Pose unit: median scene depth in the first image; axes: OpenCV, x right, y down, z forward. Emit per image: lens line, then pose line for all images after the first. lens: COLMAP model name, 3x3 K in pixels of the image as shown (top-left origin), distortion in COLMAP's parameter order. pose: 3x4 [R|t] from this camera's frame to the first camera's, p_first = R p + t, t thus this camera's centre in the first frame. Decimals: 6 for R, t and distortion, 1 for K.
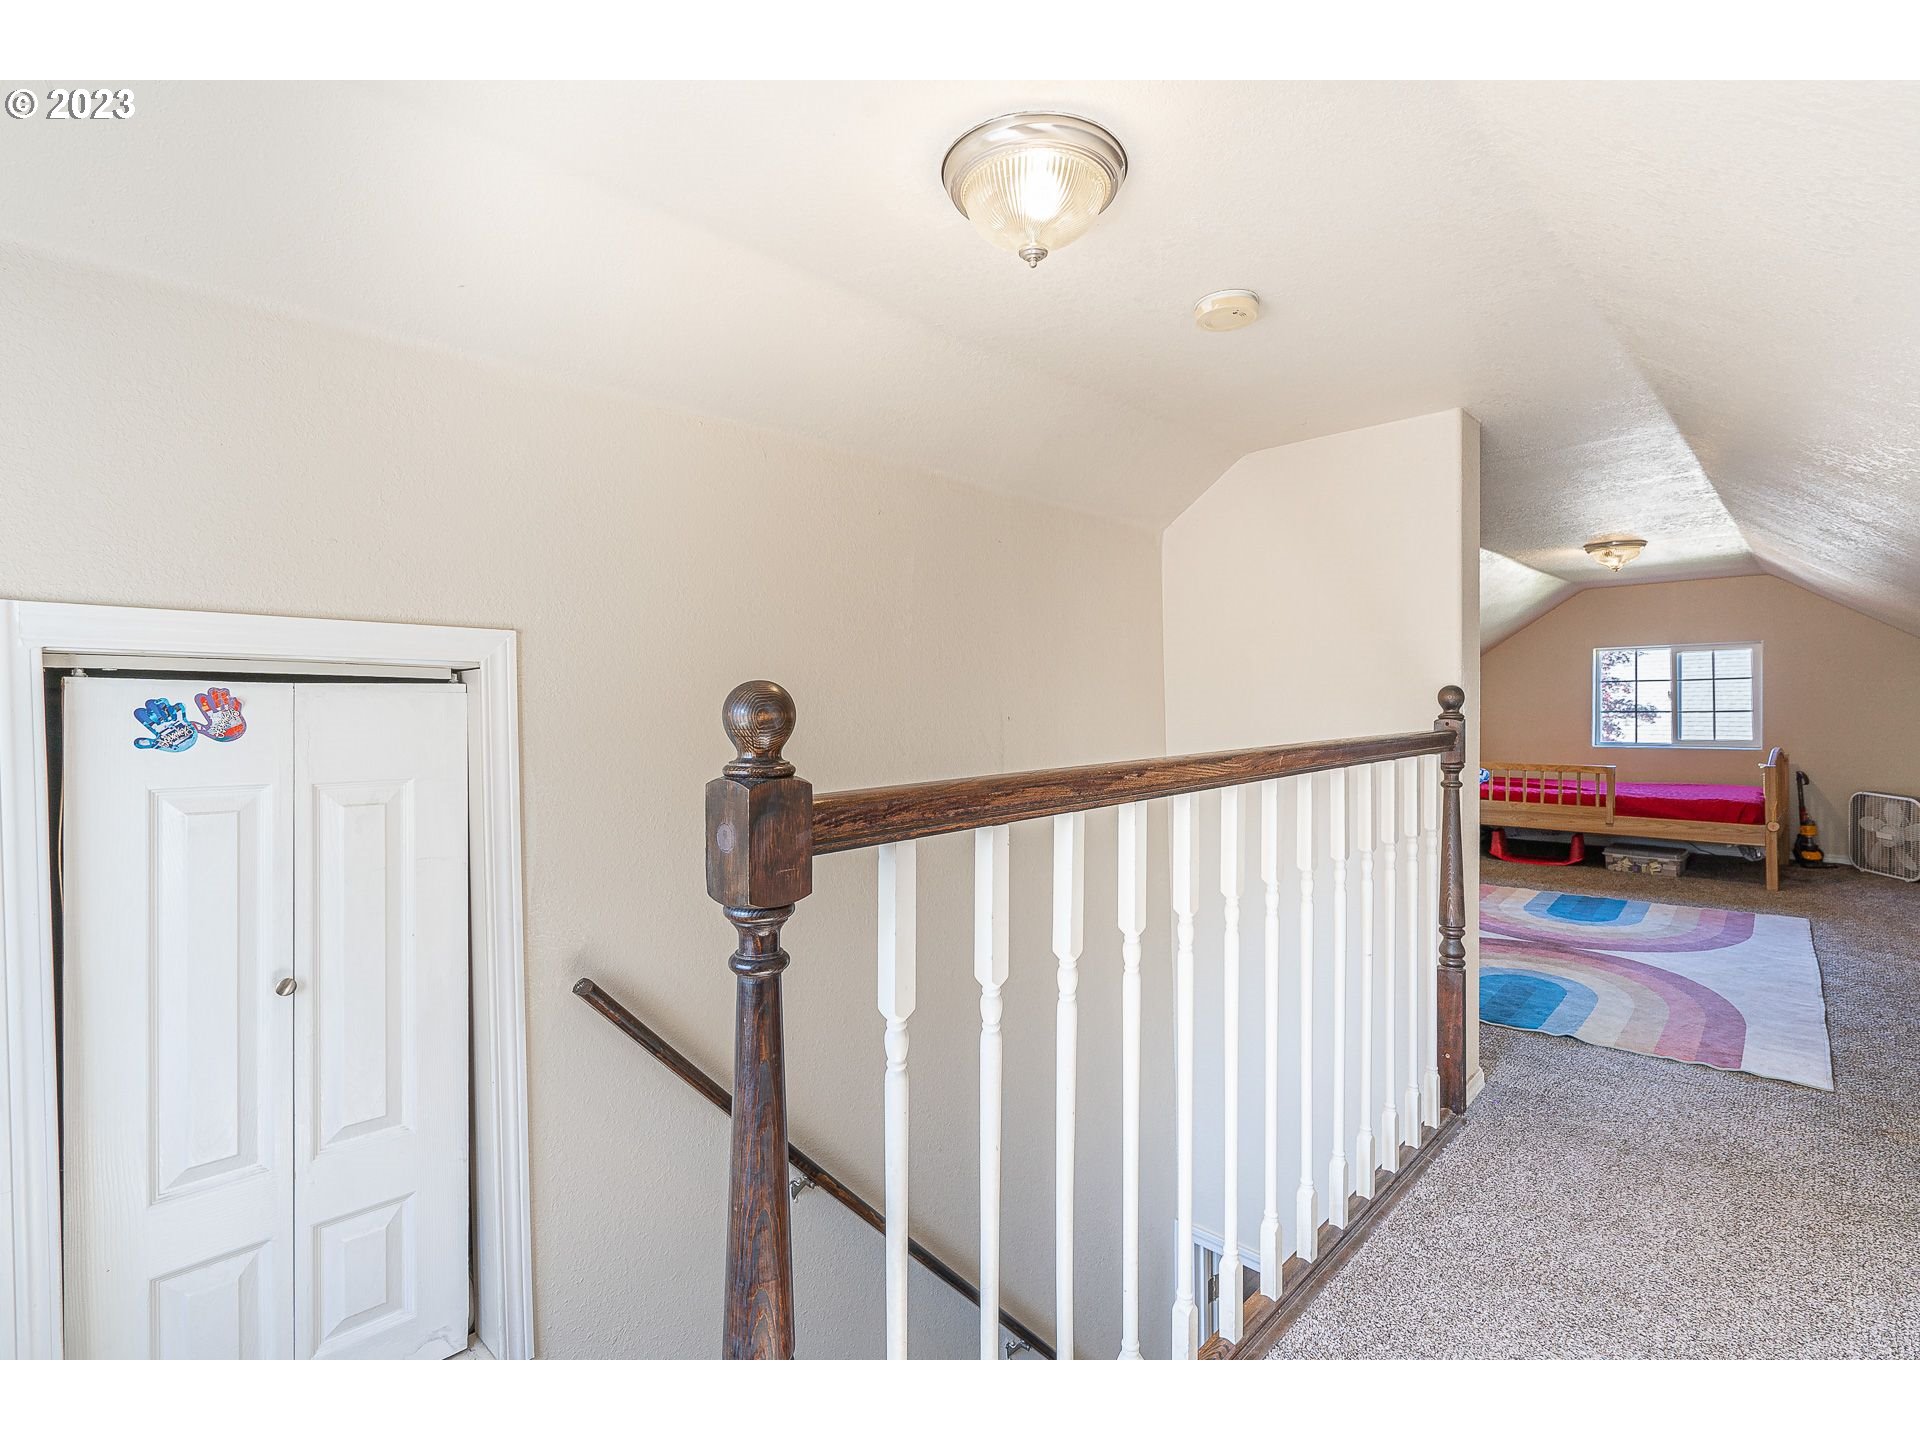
lens RADIAL K [[881.8, 0, 960.0], [0, 881.8, 720.0], [0, 0, 1]] dist [-0.017794, -0.000164]
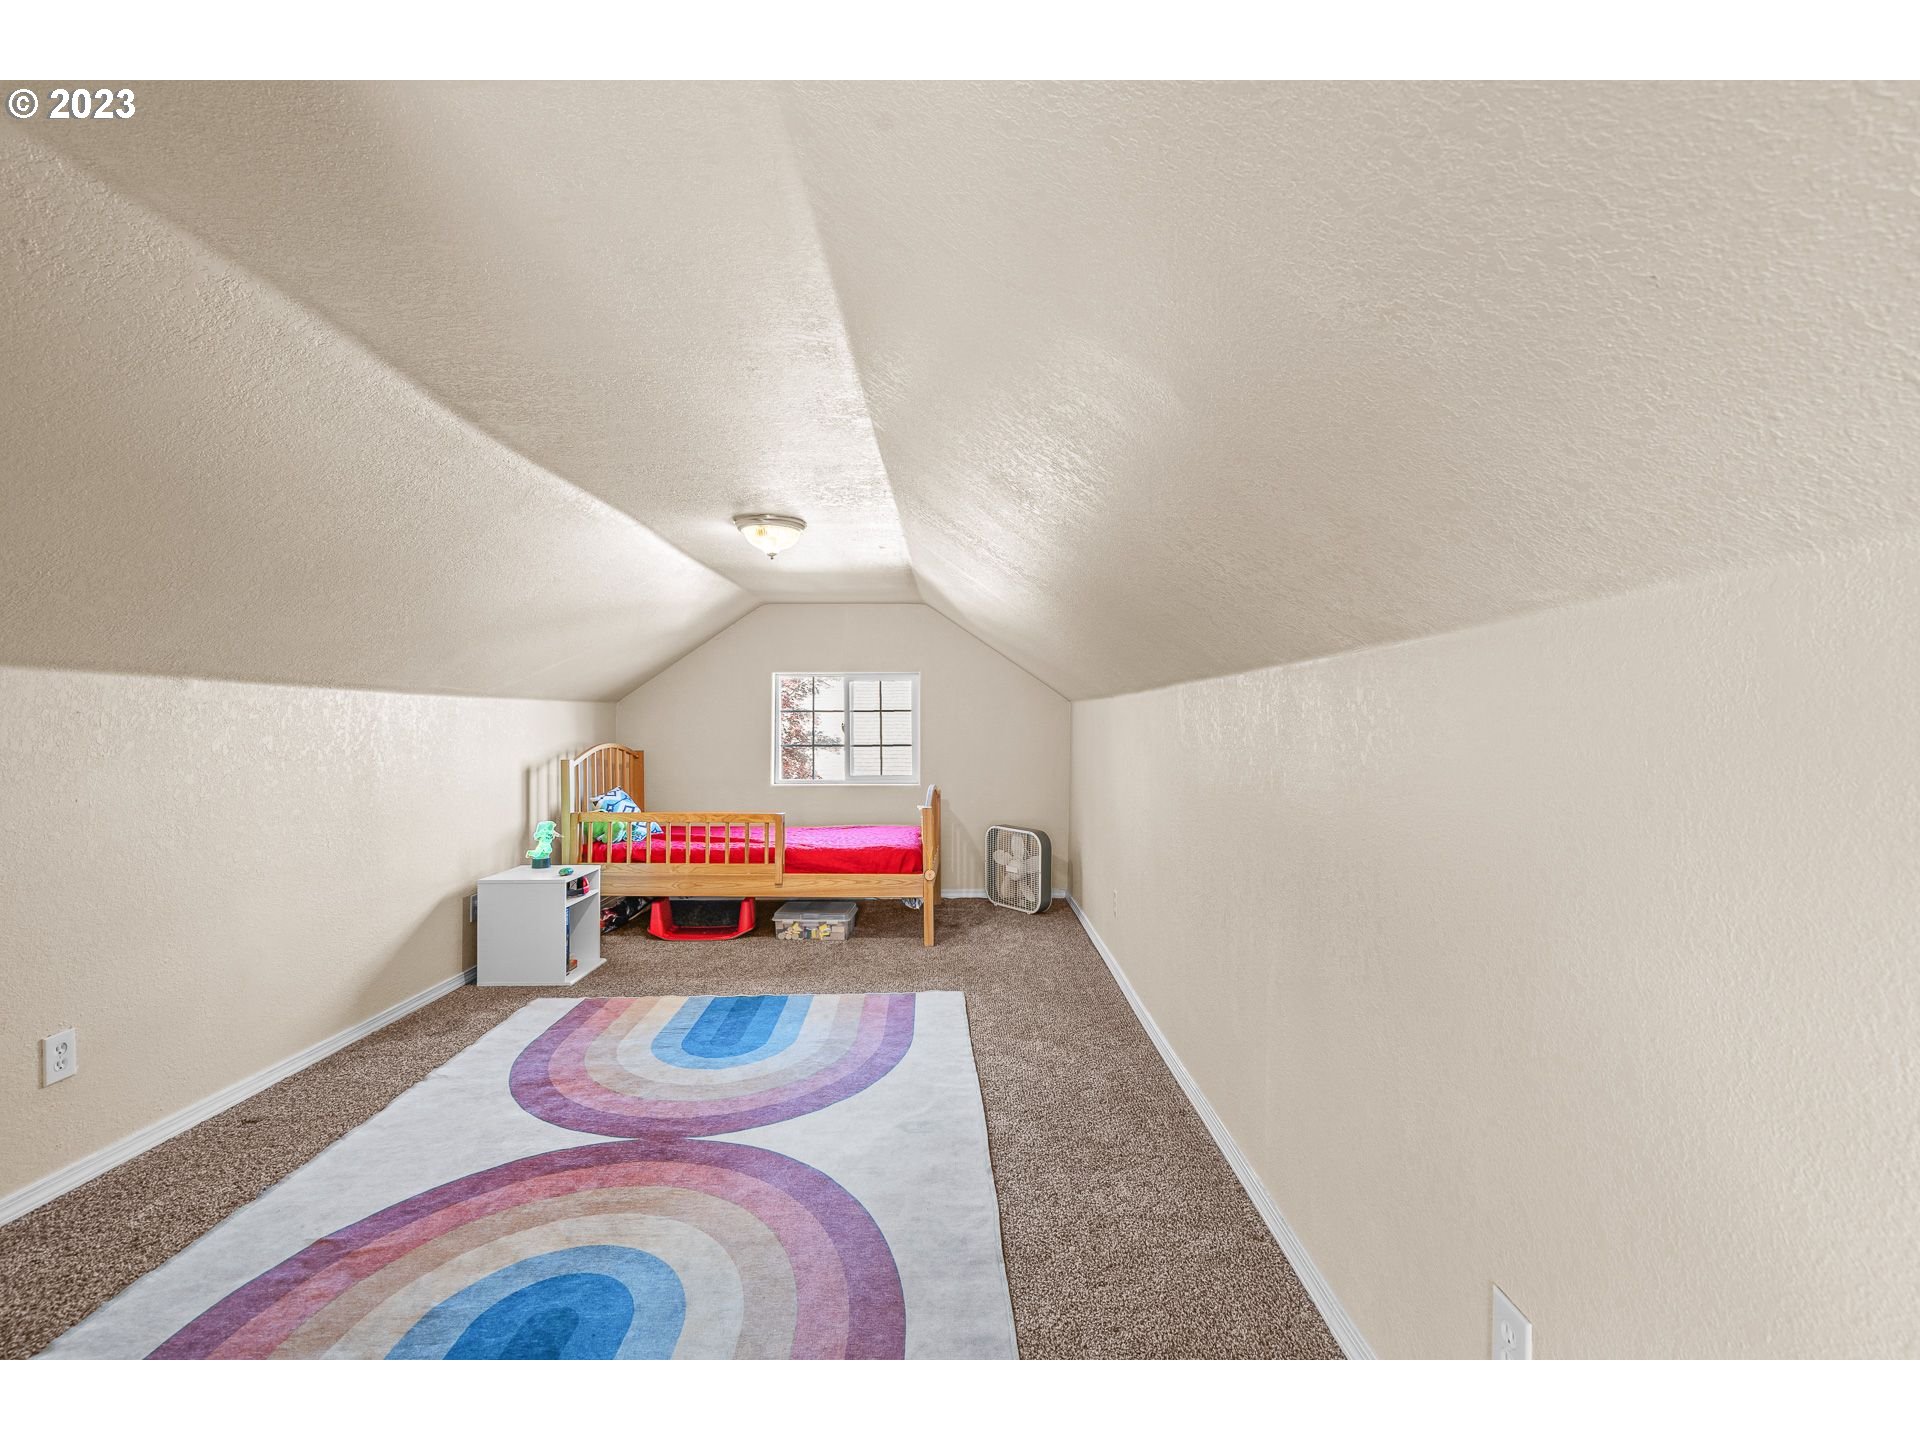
lens RADIAL K [[881.8, 0, 960.0], [0, 881.8, 720.0], [0, 0, 1]] dist [-0.017794, -0.000164]
pose [[0.700991, 0.021152, 0.712856, 0.275815], [0.001113, 0.999526, -0.030753, -0.008596], [-0.713169, 0.022351, 0.700635, 0.302279]]
